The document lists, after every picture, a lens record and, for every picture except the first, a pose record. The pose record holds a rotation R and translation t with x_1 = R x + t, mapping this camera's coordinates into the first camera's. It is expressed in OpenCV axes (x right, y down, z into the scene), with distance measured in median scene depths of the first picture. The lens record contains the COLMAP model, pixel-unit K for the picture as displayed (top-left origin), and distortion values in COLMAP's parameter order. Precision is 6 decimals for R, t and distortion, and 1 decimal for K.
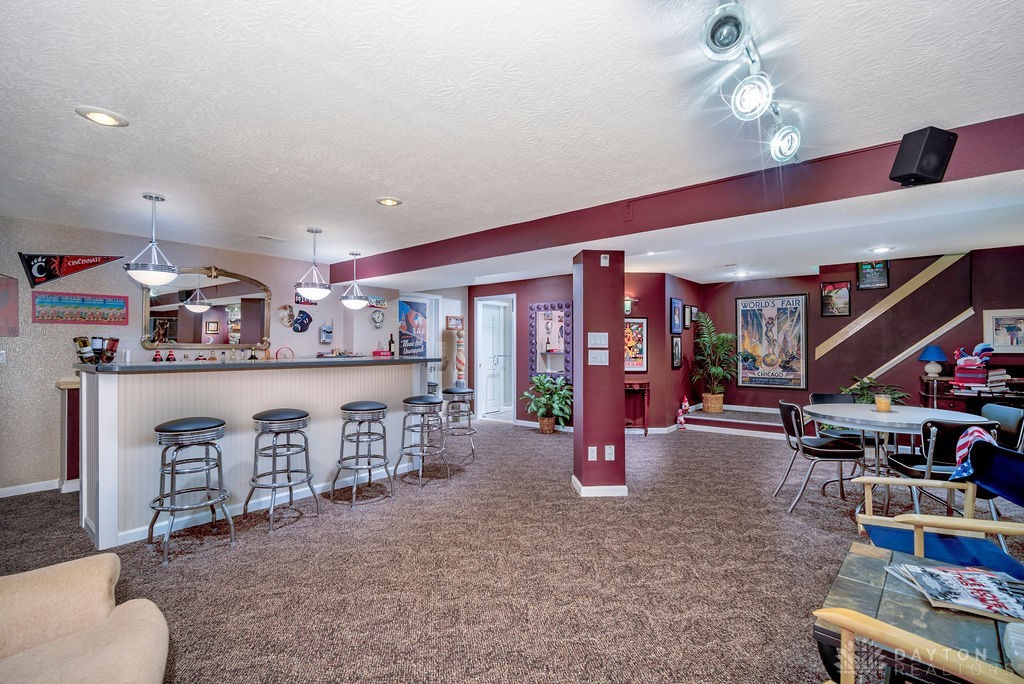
lens RADIAL K [[464.3, 0, 506.6], [0, 464.3, 344.1], [0, 0, 1]] dist [-0.006736, 0.000249]
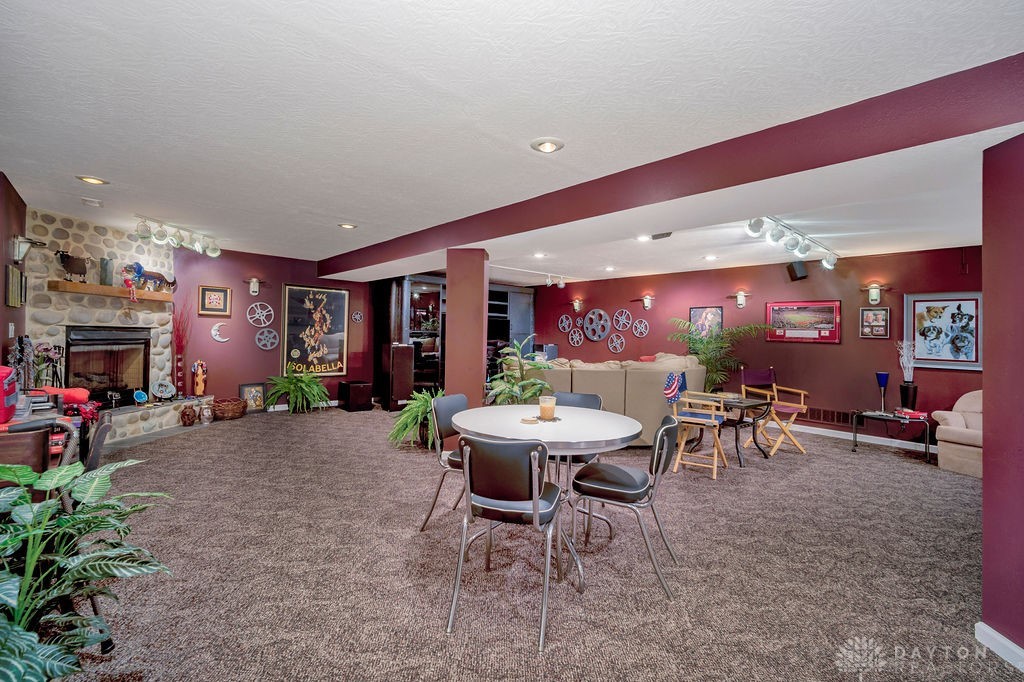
lens RADIAL K [[443.8, 0, 511.9], [0, 443.8, 335.0], [0, 0, 1]] dist [-0.001594, 0.000134]
pose [[-0.987277, -0.024086, 0.157174, 0.648334], [-0.025159, 0.999672, -0.004841, 0.010349], [-0.157005, -0.008734, -0.987559, 1.463730]]
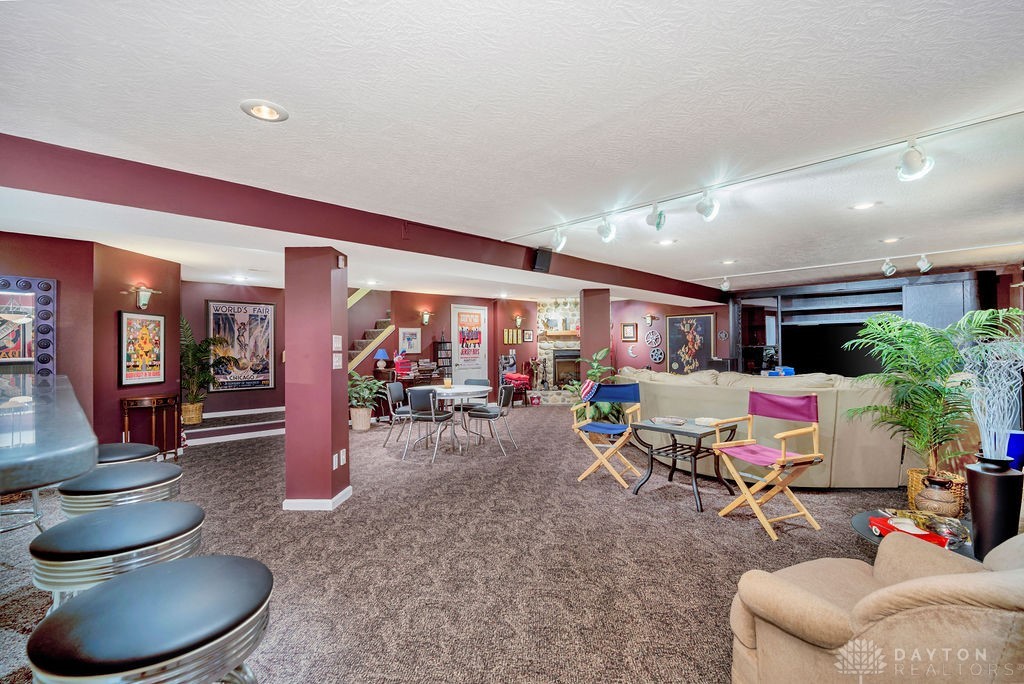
lens RADIAL K [[454.0, 0, 513.5], [0, 454.0, 345.7], [0, 0, 1]] dist [0.002538, 0.000207]
pose [[0.102343, 0.007160, 0.994723, -0.664294], [0.002908, 0.999968, -0.007497, 0.005288], [-0.994745, 0.003660, 0.102319, 0.506521]]
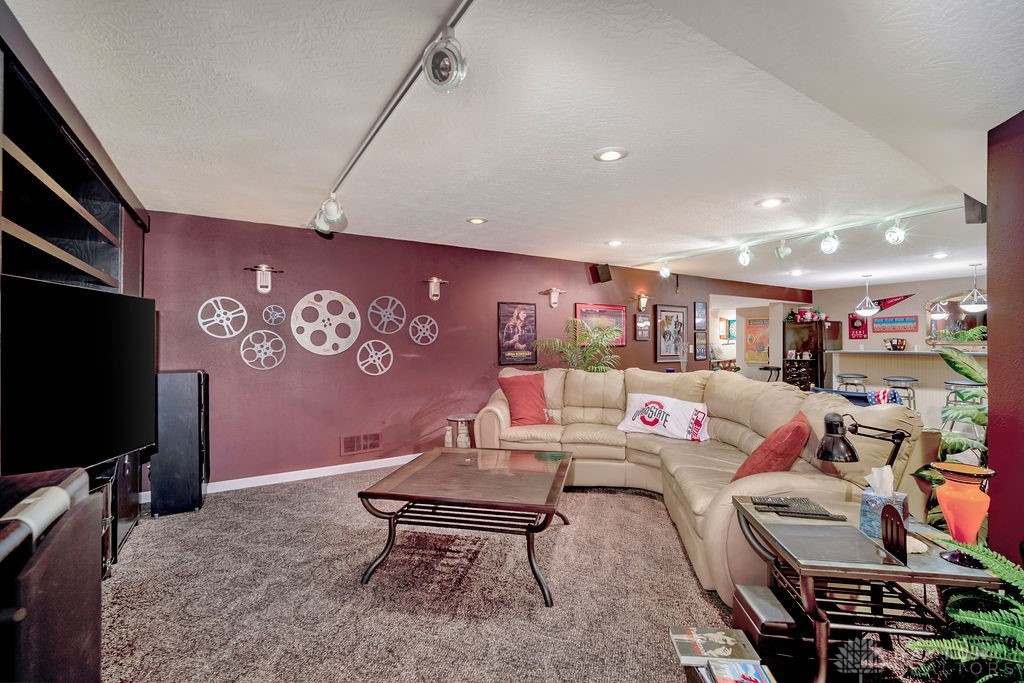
lens RADIAL K [[443.8, 0, 511.9], [0, 443.8, 335.5], [0, 0, 1]] dist [-0.001594, 0.000134]
pose [[-0.328370, -0.013571, -0.944452, 1.406065], [0.007903, 0.999822, -0.017114, -0.007817], [0.944516, -0.013084, -0.328205, 0.072454]]
